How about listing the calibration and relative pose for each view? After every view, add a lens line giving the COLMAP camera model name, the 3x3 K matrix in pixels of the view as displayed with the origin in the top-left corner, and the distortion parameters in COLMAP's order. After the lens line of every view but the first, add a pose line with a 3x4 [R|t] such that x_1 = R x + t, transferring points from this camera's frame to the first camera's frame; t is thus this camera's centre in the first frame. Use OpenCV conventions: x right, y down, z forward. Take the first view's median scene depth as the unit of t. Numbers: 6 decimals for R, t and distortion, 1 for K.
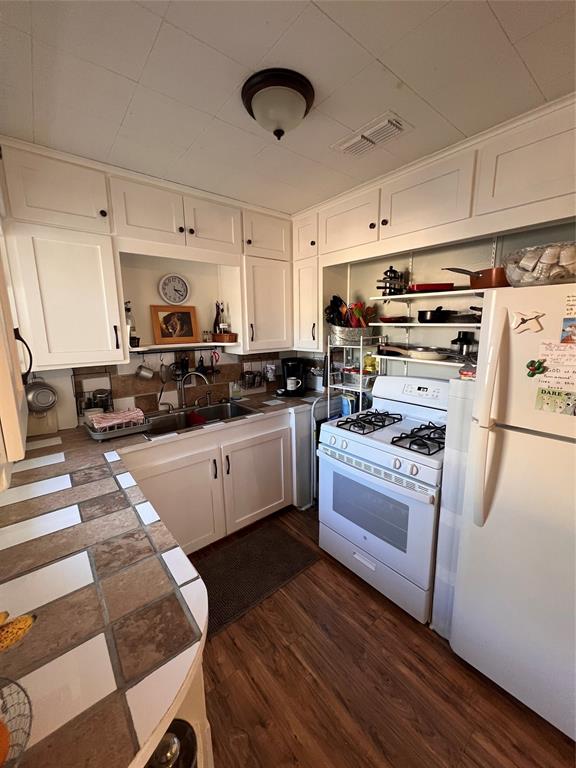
lens RADIAL K [[306.7, 0, 287.6], [0, 306.7, 381.6], [0, 0, 1]] dist [-0.004644, 0.001829]
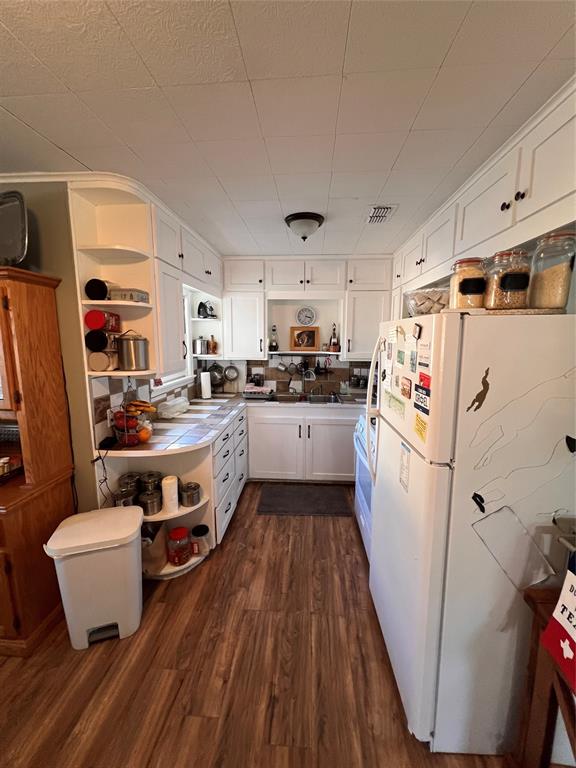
lens RADIAL K [[306.7, 0, 287.8], [0, 306.7, 381.5], [0, 0, 1]] dist [-0.004644, 0.001829]
pose [[0.727654, 0.115201, -0.676202, 0.700692], [-0.139197, 0.990085, 0.018887, 0.012306], [0.671673, 0.080382, 0.736474, -0.198761]]
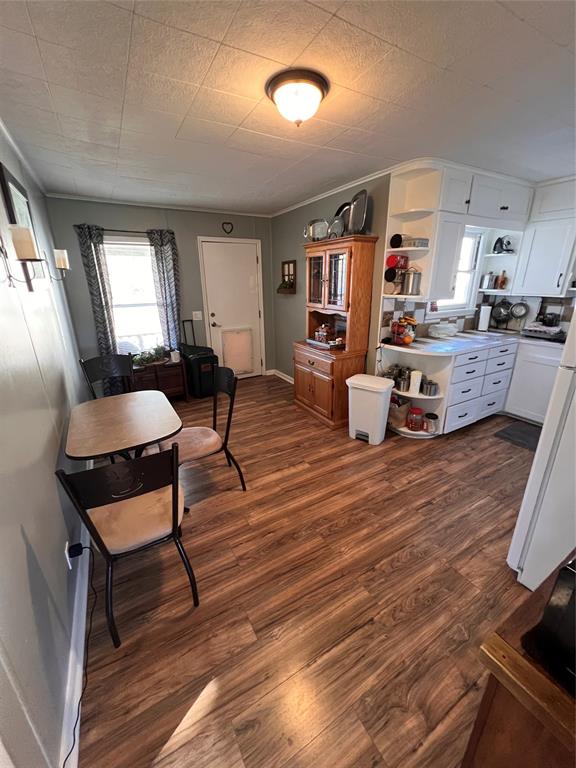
lens RADIAL K [[306.7, 0, 288.7], [0, 306.7, 381.4], [0, 0, 1]] dist [-0.004644, 0.001829]
pose [[-0.161961, 0.330564, -0.929783, 1.217866], [-0.168942, 0.919023, 0.356167, 0.017432], [0.972228, 0.214765, -0.093000, -0.155990]]
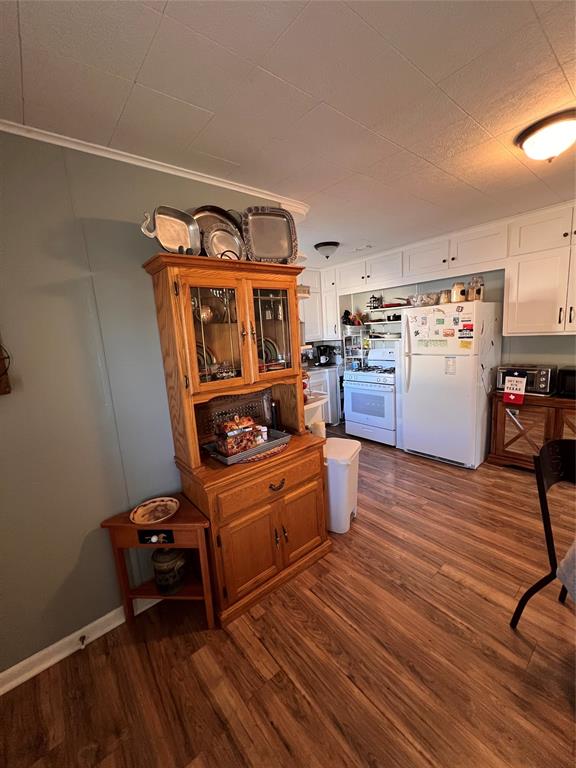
lens RADIAL K [[306.7, 0, 286.7], [0, 306.7, 382.2], [0, 0, 1]] dist [-0.004644, 0.001829]
pose [[0.998685, -0.050407, -0.009356, -0.245715], [0.050206, 0.998526, -0.020609, 0.215011], [0.010381, 0.020112, 0.999744, -1.019422]]
